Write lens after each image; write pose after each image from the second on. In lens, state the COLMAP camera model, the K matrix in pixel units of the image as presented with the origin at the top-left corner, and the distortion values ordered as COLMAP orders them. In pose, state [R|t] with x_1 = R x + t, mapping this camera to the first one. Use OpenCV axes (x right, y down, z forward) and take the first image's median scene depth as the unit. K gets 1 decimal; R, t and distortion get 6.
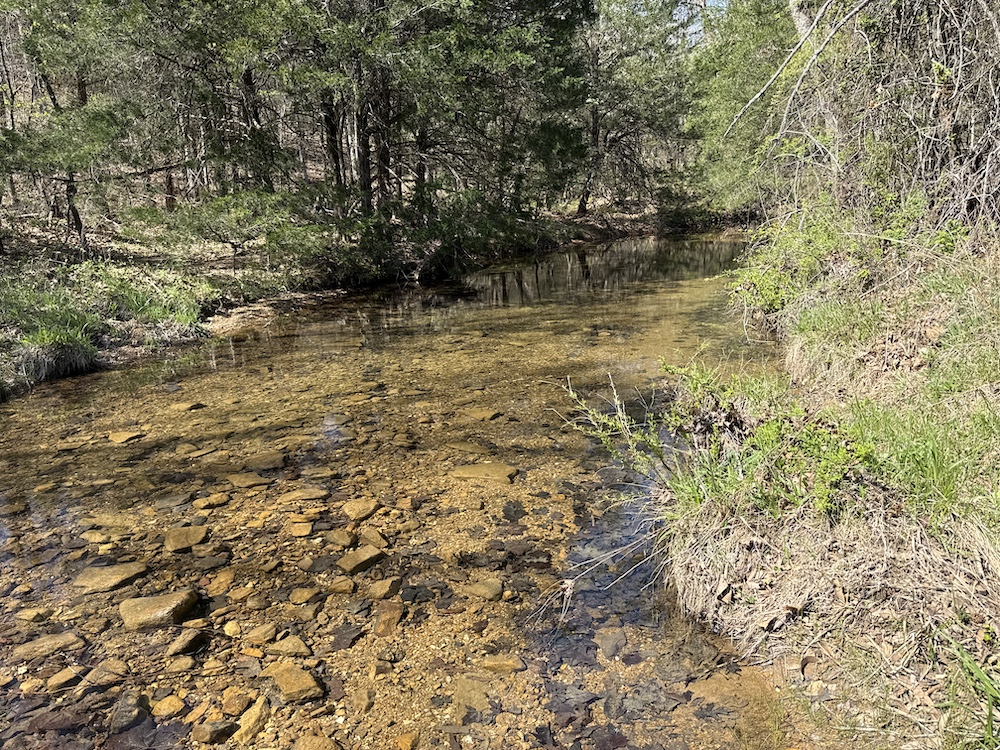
lens RADIAL K [[703.1, 0, 500.5], [0, 703.1, 376.7], [0, 0, 1]] dist [0.020911, -0.026830]
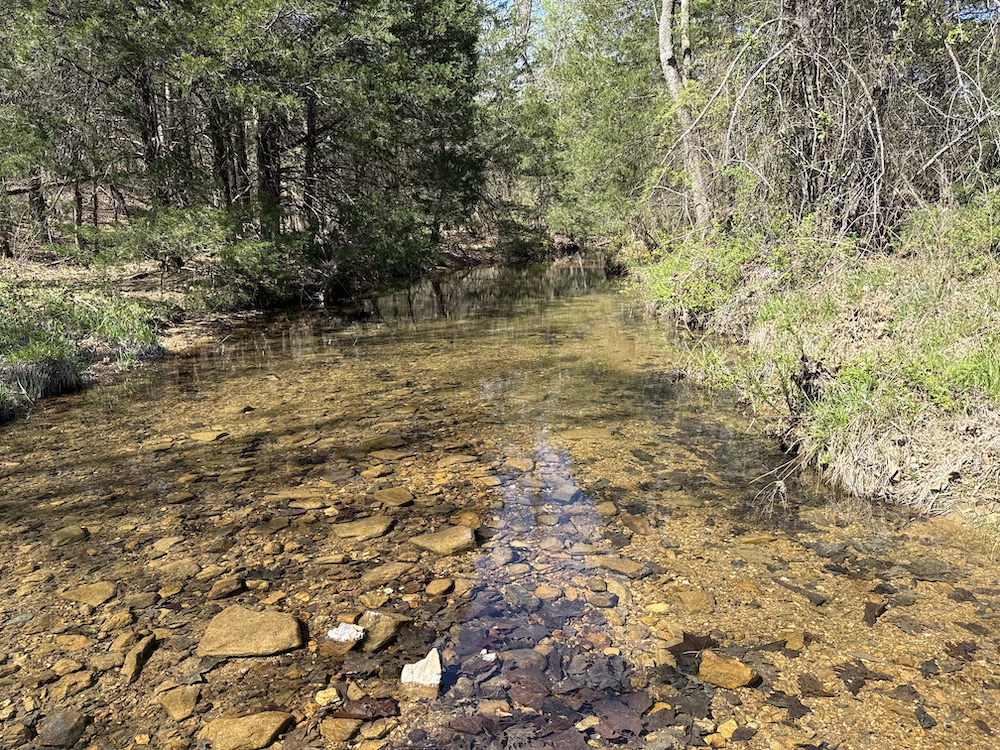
lens RADIAL K [[703.1, 0, 498.7], [0, 703.1, 373.4], [0, 0, 1]] dist [0.020911, -0.026830]
pose [[0.959137, -0.042049, 0.279799, -0.151470], [0.057098, 0.997315, -0.045847, 0.023881], [-0.277120, 0.059950, 0.958963, -0.024025]]
